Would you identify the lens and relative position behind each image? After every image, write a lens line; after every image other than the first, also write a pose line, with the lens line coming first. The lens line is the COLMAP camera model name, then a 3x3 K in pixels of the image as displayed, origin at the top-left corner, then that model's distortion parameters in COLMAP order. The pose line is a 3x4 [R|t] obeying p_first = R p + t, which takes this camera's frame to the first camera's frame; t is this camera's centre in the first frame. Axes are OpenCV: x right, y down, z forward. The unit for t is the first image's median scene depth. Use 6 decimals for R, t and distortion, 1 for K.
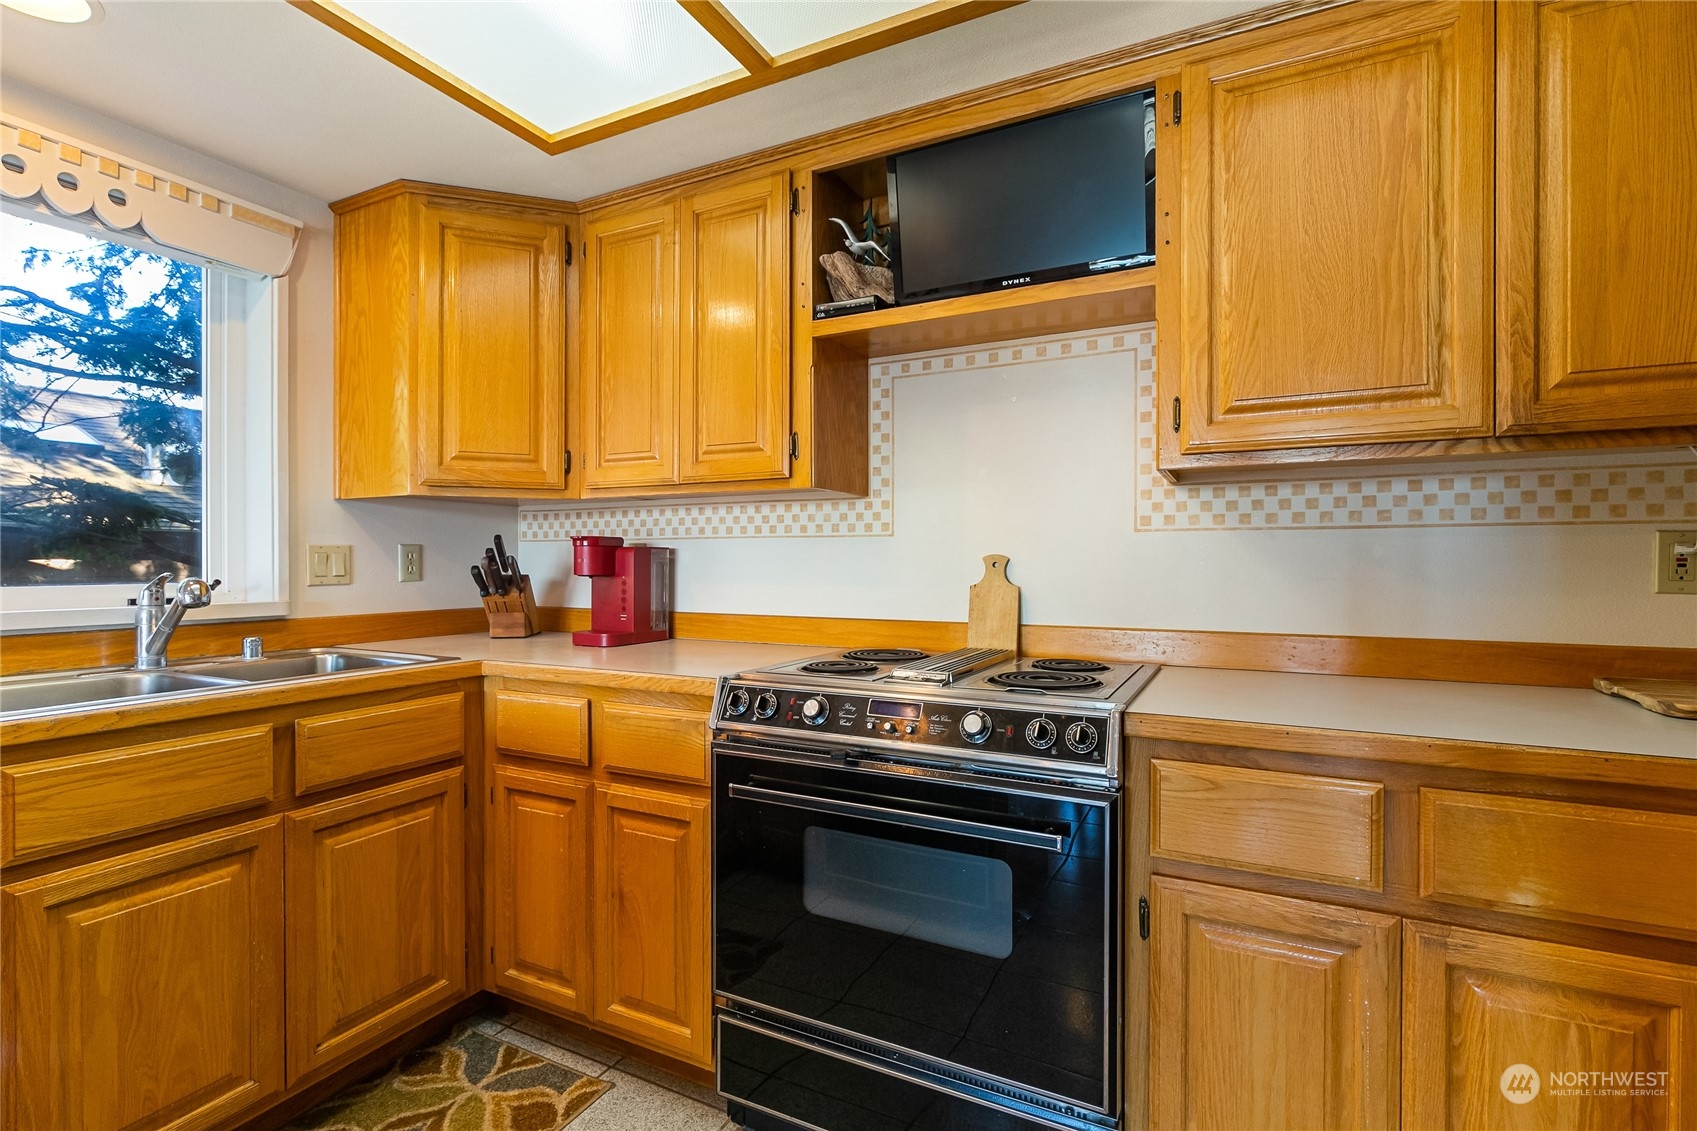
lens RADIAL K [[782.6, 0, 858.5], [0, 782.6, 542.5], [0, 0, 1]] dist [0.001539, 0.000103]
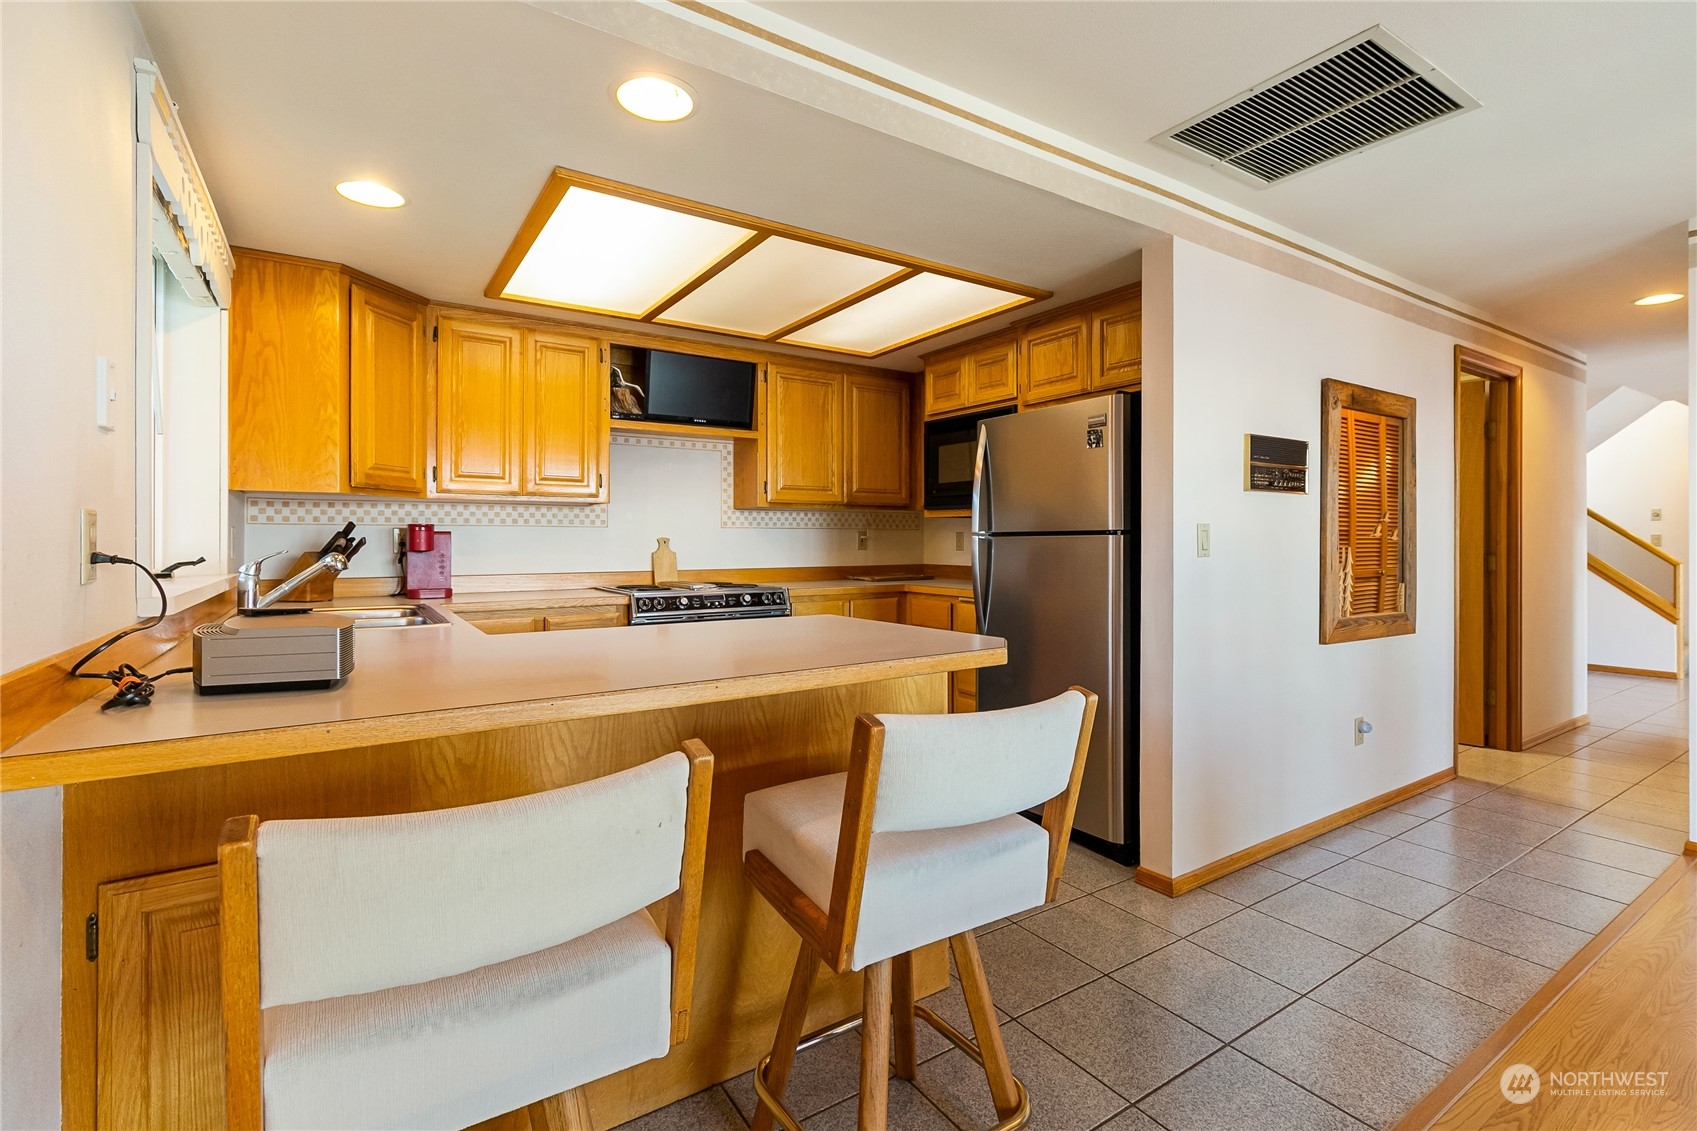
lens RADIAL K [[782.6, 0, 858.5], [0, 782.6, 542.5], [0, 0, 1]] dist [0.001539, 0.000103]
pose [[0.495557, -0.001540, 0.868574, -1.459711], [-0.017867, 0.999769, 0.011967, -0.005481], [-0.868392, -0.021449, 0.495415, -0.531276]]
